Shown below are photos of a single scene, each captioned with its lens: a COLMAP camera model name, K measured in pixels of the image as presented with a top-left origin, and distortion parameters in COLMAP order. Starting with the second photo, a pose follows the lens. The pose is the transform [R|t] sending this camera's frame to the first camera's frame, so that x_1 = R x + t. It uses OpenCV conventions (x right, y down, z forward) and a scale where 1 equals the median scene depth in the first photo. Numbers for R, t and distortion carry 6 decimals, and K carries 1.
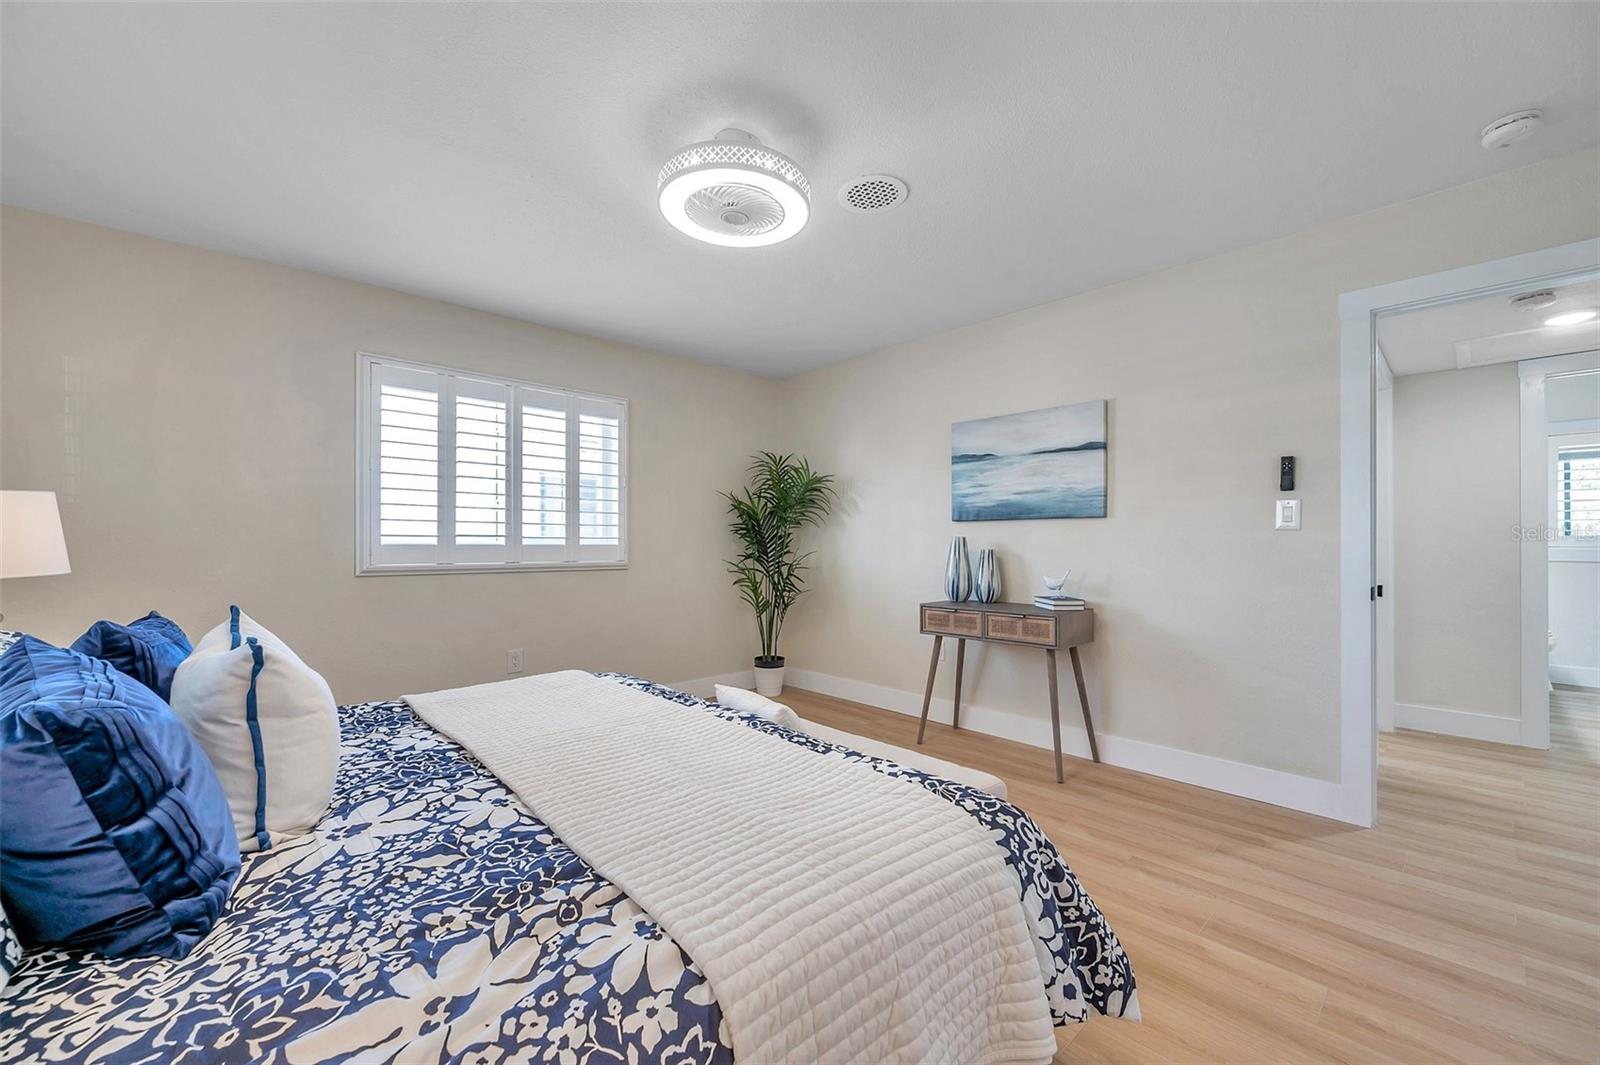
lens RADIAL K [[645.4, 0, 804.6], [0, 645.4, 541.4], [0, 0, 1]] dist [0.046358, -0.000011]
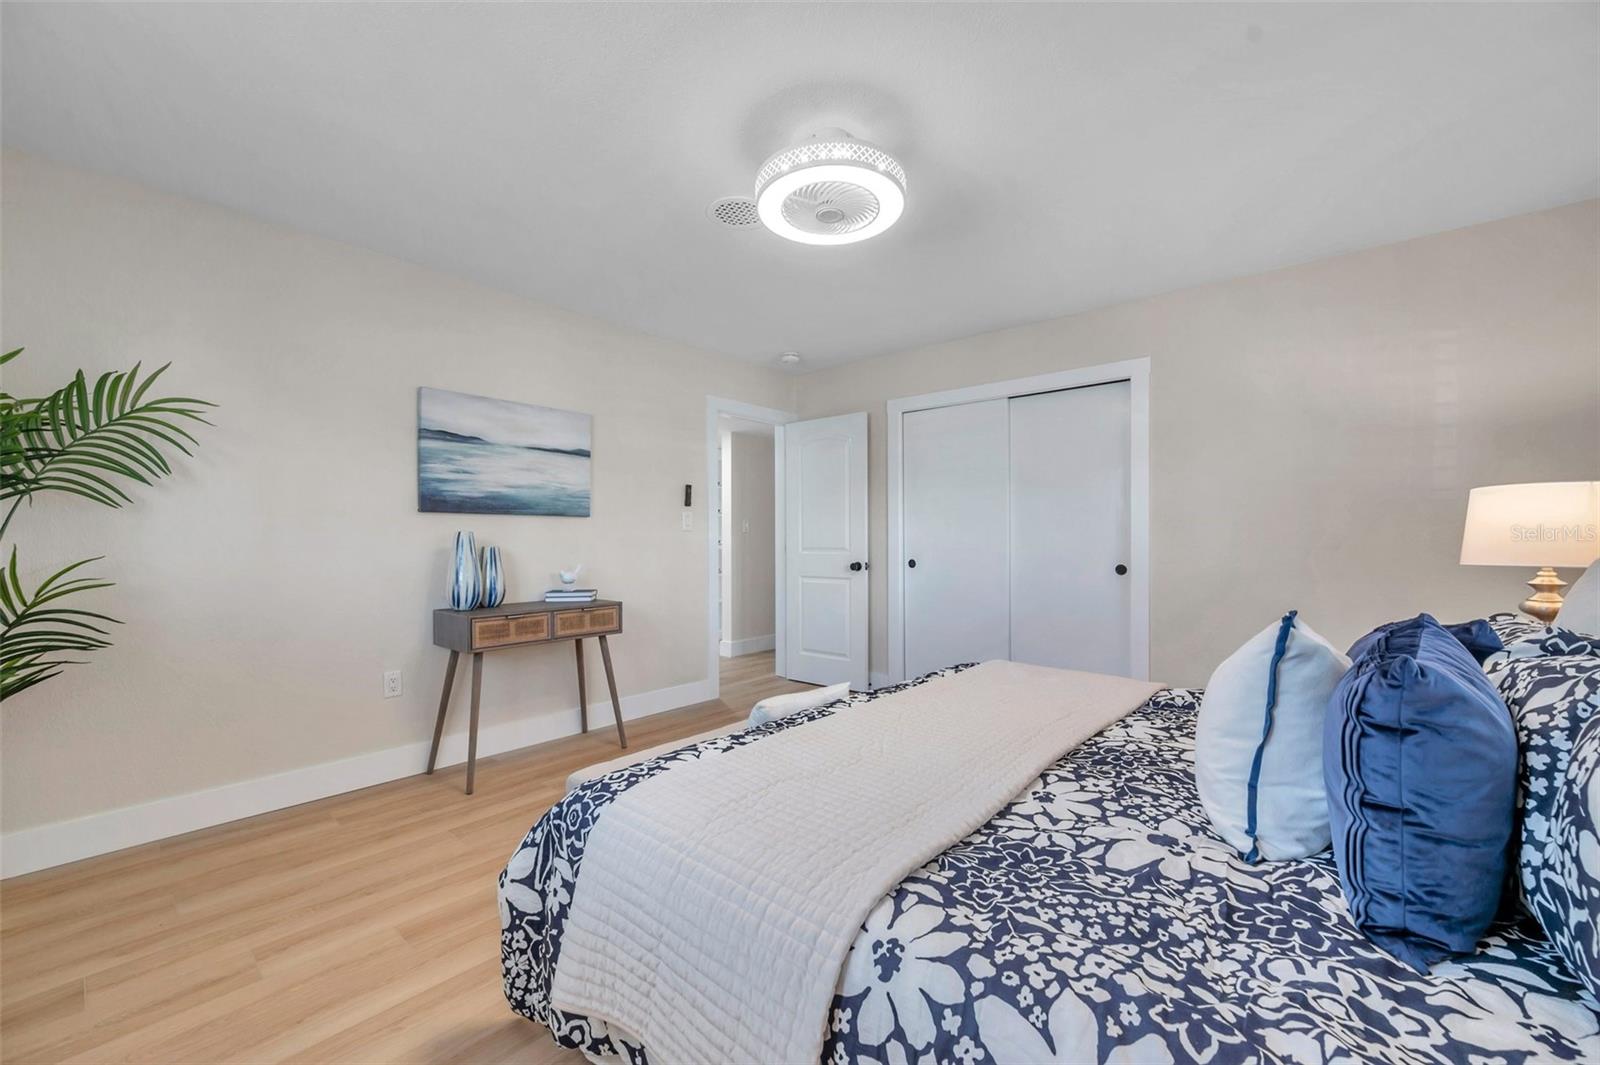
lens RADIAL K [[645.4, 0, 804.6], [0, 645.4, 541.4], [0, 0, 1]] dist [0.046358, -0.000011]
pose [[-0.096082, -0.004106, 0.995365, -0.771751], [-0.001344, 0.999991, 0.003995, 0.001427], [-0.995372, -0.000954, -0.096087, 0.787710]]
